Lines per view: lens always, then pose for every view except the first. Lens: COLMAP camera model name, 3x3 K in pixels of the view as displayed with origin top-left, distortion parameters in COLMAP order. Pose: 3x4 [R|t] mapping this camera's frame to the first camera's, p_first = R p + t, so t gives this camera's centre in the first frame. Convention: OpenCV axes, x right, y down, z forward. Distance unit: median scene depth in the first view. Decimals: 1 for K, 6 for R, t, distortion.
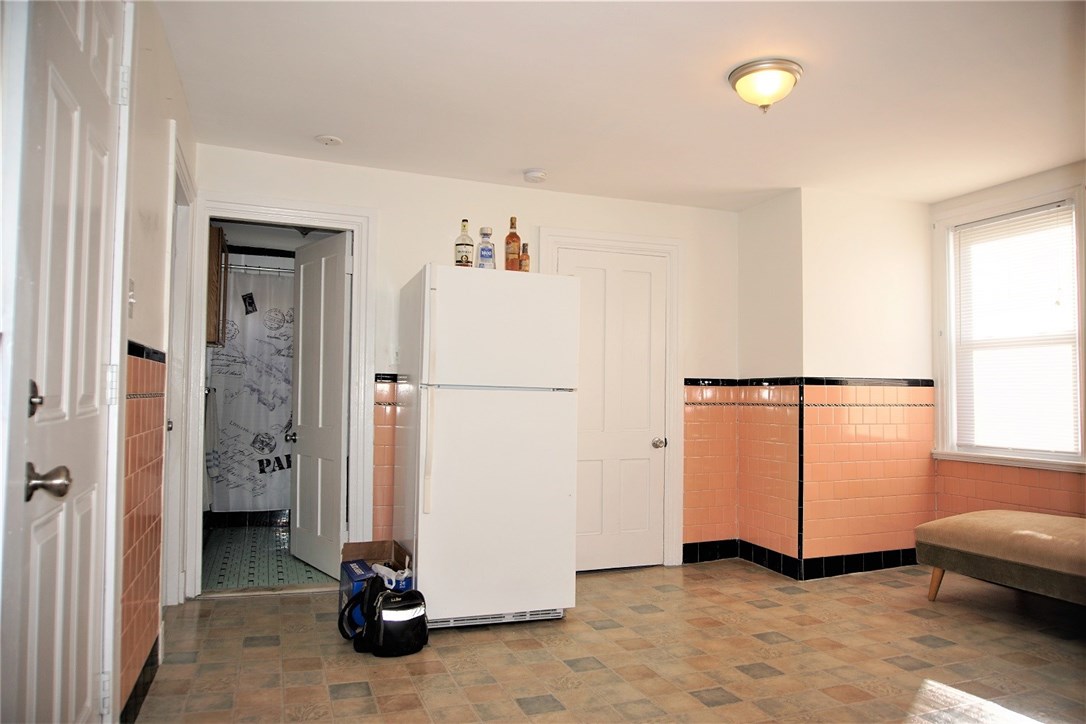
lens RADIAL K [[722.1, 0, 544.9], [0, 722.1, 362.1], [0, 0, 1]] dist [-0.056121, 0.038560]
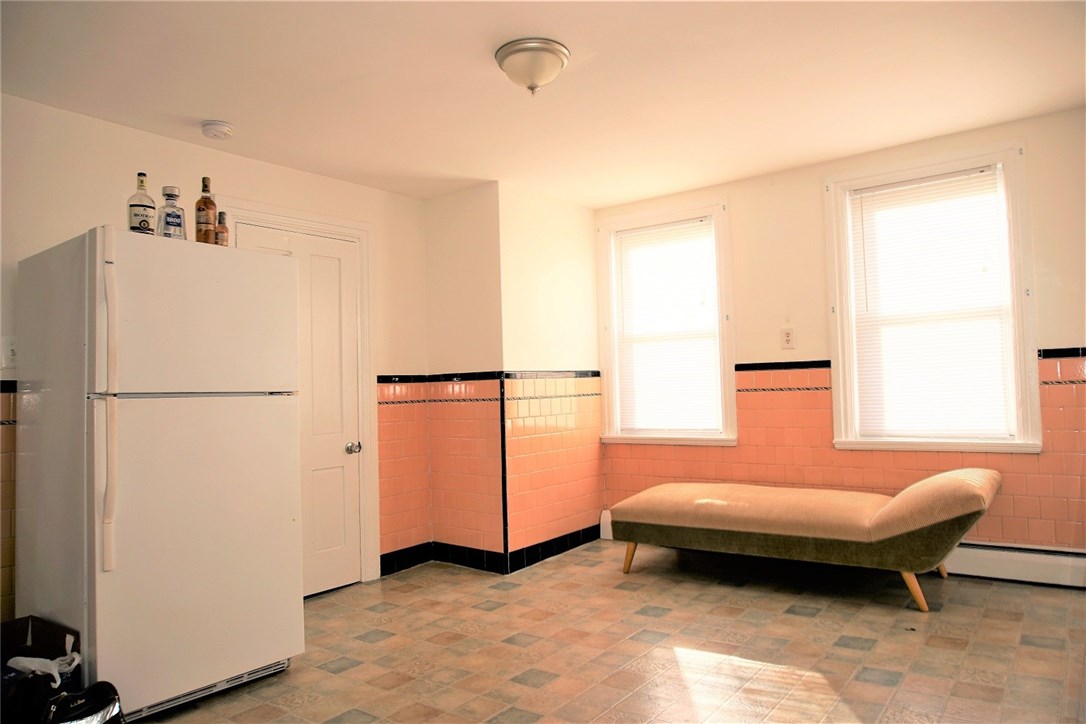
lens RADIAL K [[722.1, 0, 542.0], [0, 722.1, 360.7], [0, 0, 1]] dist [-0.056121, 0.038560]
pose [[0.843561, -0.016410, 0.536783, -0.153070], [0.014178, 0.999865, 0.008285, -0.001360], [-0.536846, 0.000621, 0.843680, 0.140111]]
